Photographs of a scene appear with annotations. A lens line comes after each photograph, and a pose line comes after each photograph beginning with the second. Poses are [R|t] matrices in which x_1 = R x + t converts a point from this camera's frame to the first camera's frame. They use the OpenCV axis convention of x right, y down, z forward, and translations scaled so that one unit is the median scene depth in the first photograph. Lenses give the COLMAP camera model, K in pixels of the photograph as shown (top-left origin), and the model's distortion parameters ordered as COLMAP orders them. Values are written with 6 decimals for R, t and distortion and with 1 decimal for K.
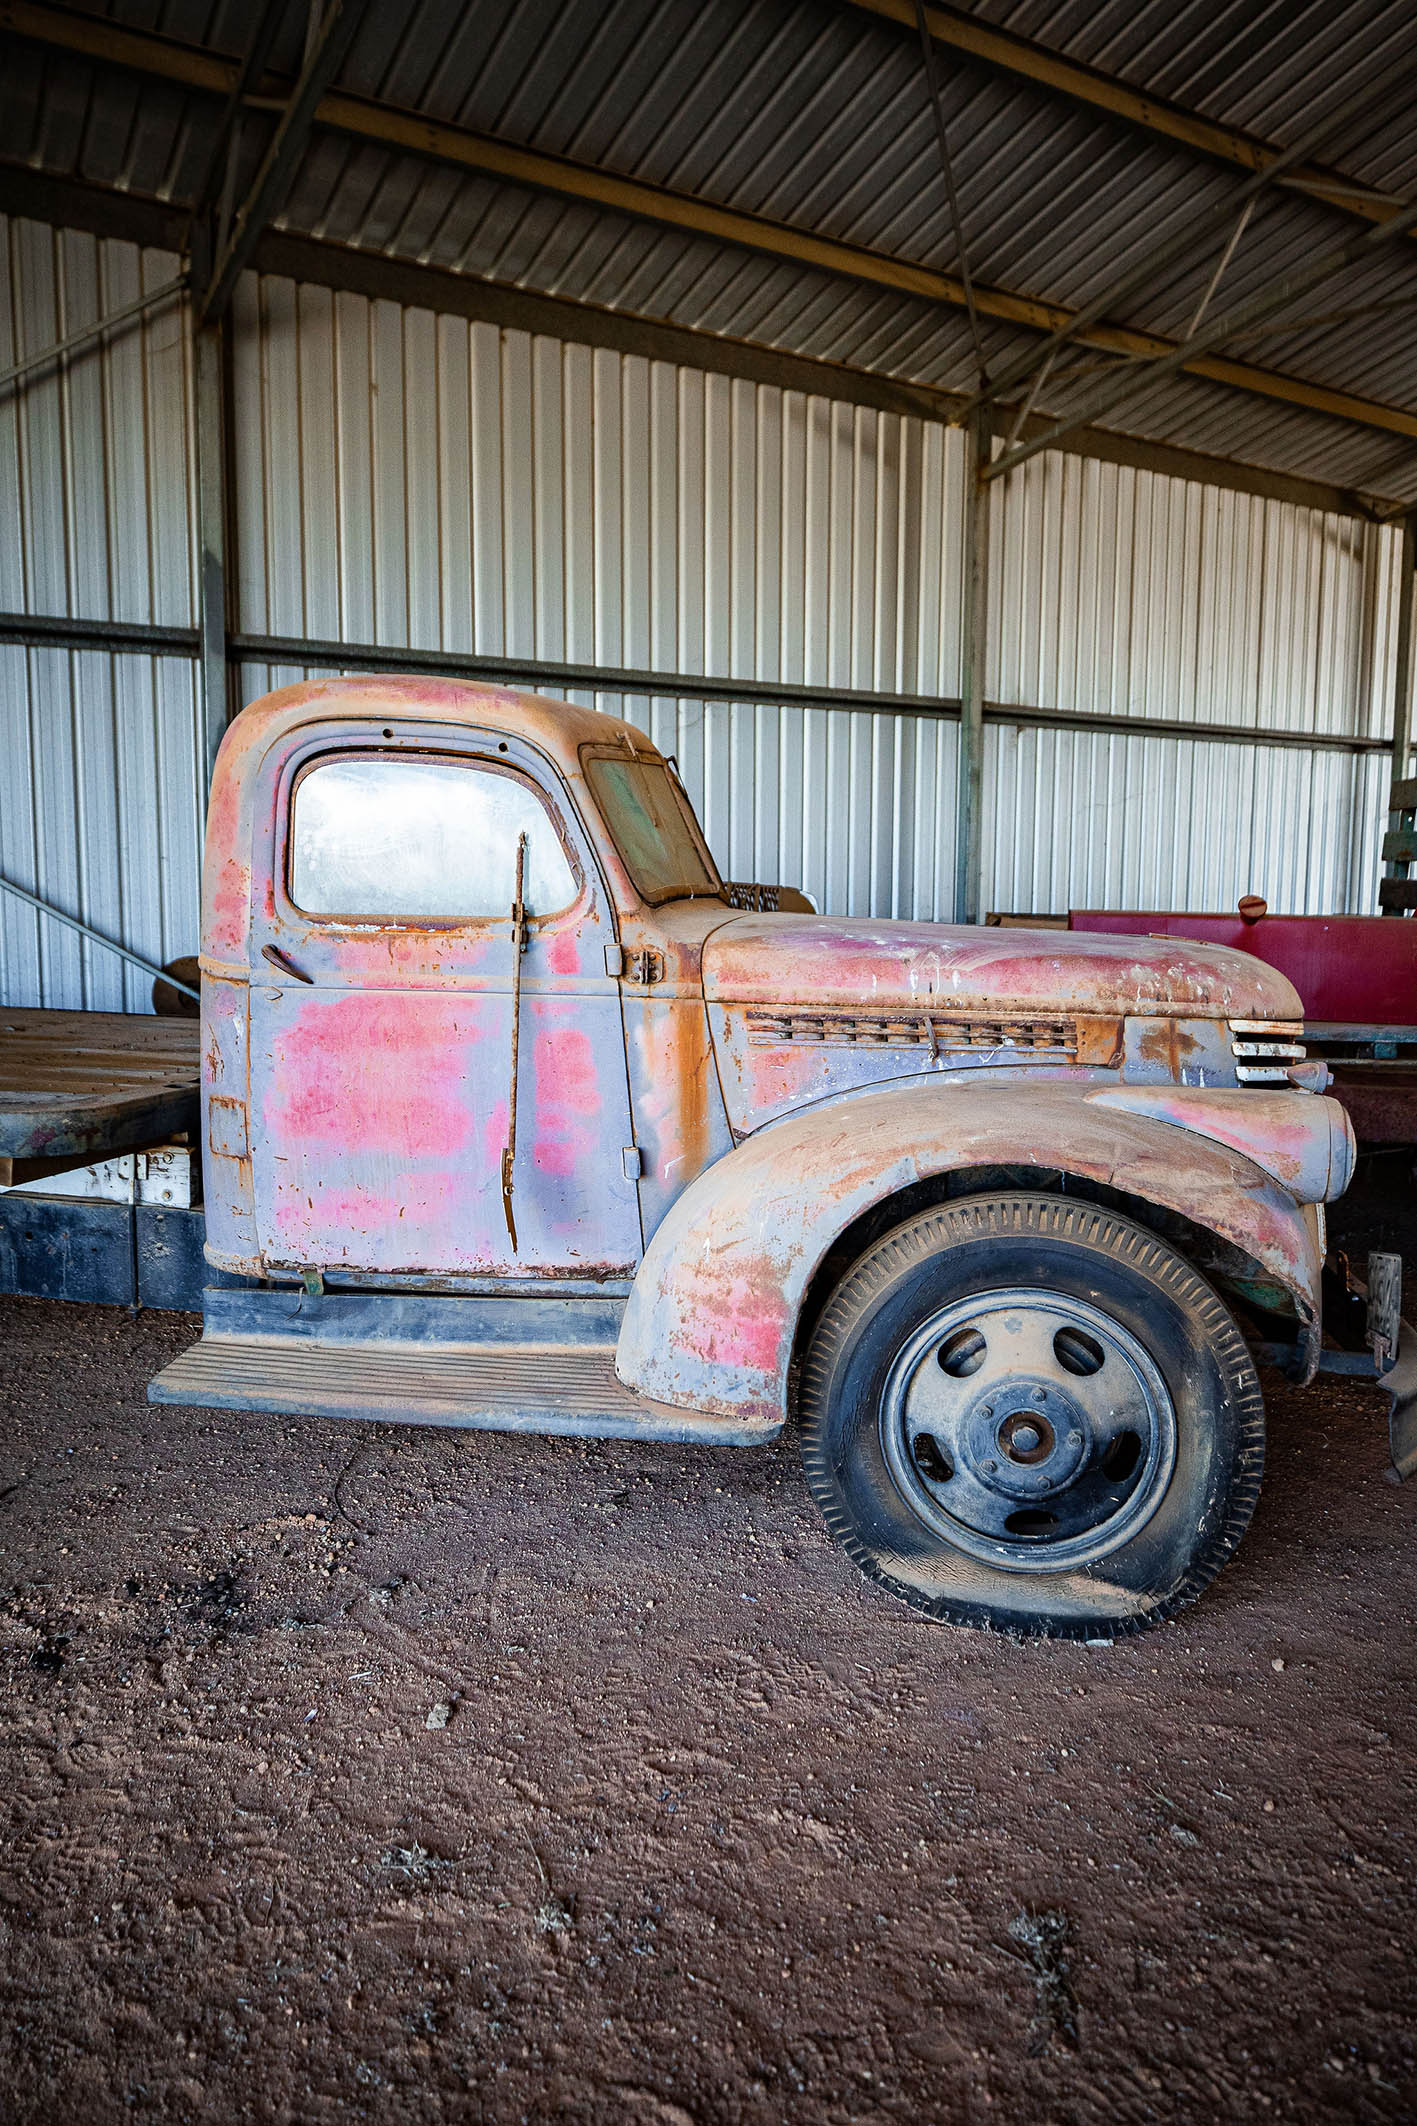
lens RADIAL K [[1443.3, 0, 710.1], [0, 1443.3, 920.8], [0, 0, 1]] dist [-0.007237, 0.015677]
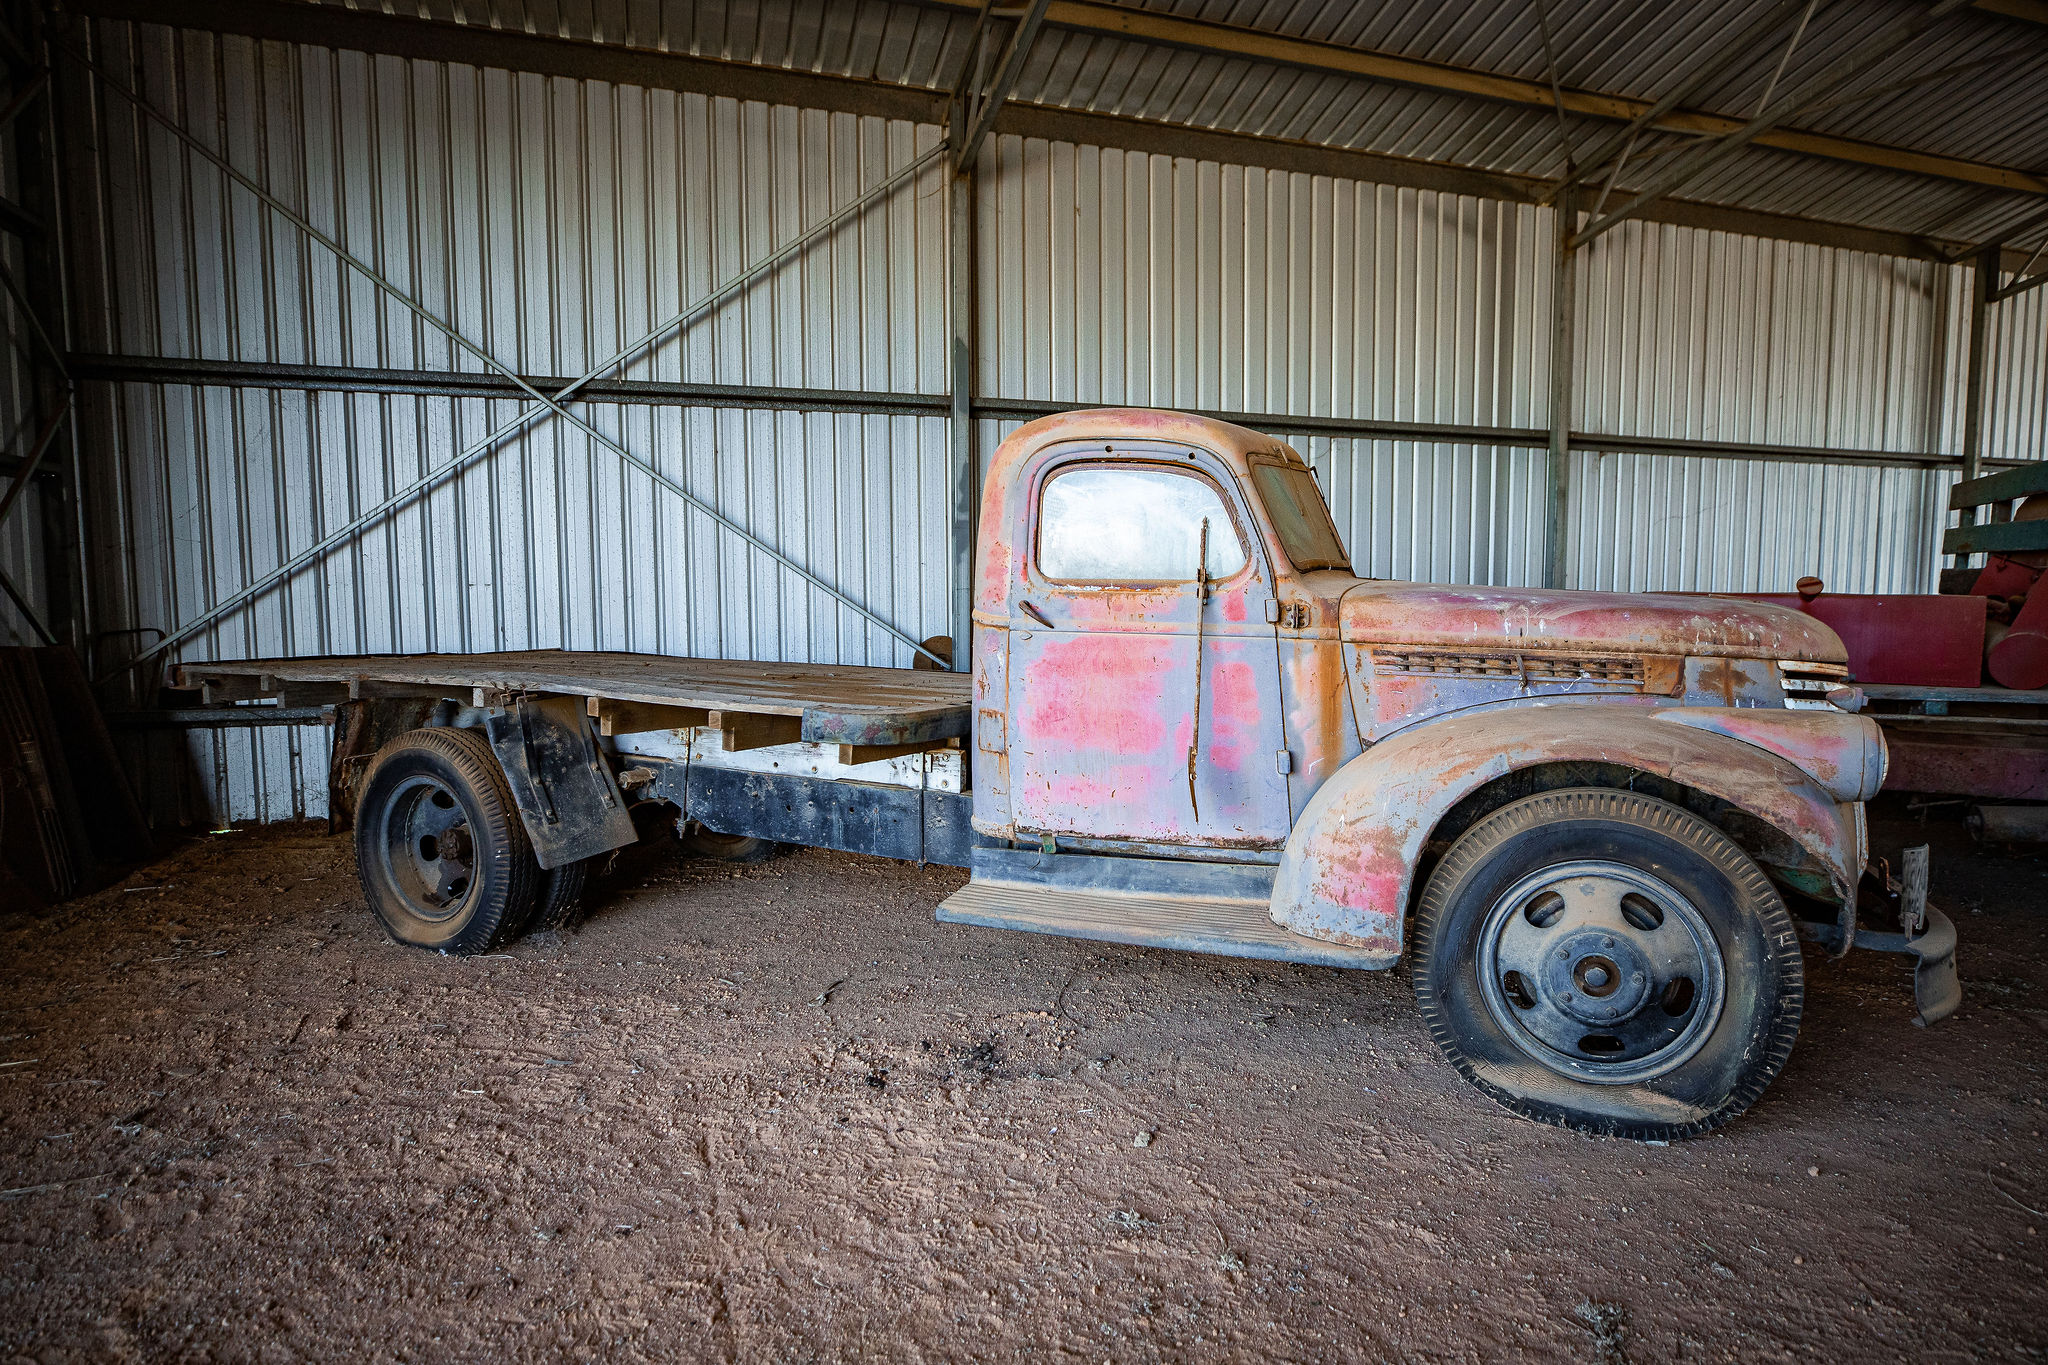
lens RADIAL K [[1169.0, 0, 1023.9], [0, 1169.0, 624.2], [0, 0, 1]] dist [-0.027279, 0.014385]
pose [[0.968333, 0.008868, -0.249505, -0.018610], [-0.011081, 0.999911, -0.007467, 0.050745], [0.249416, 0.009995, 0.968345, -0.121104]]
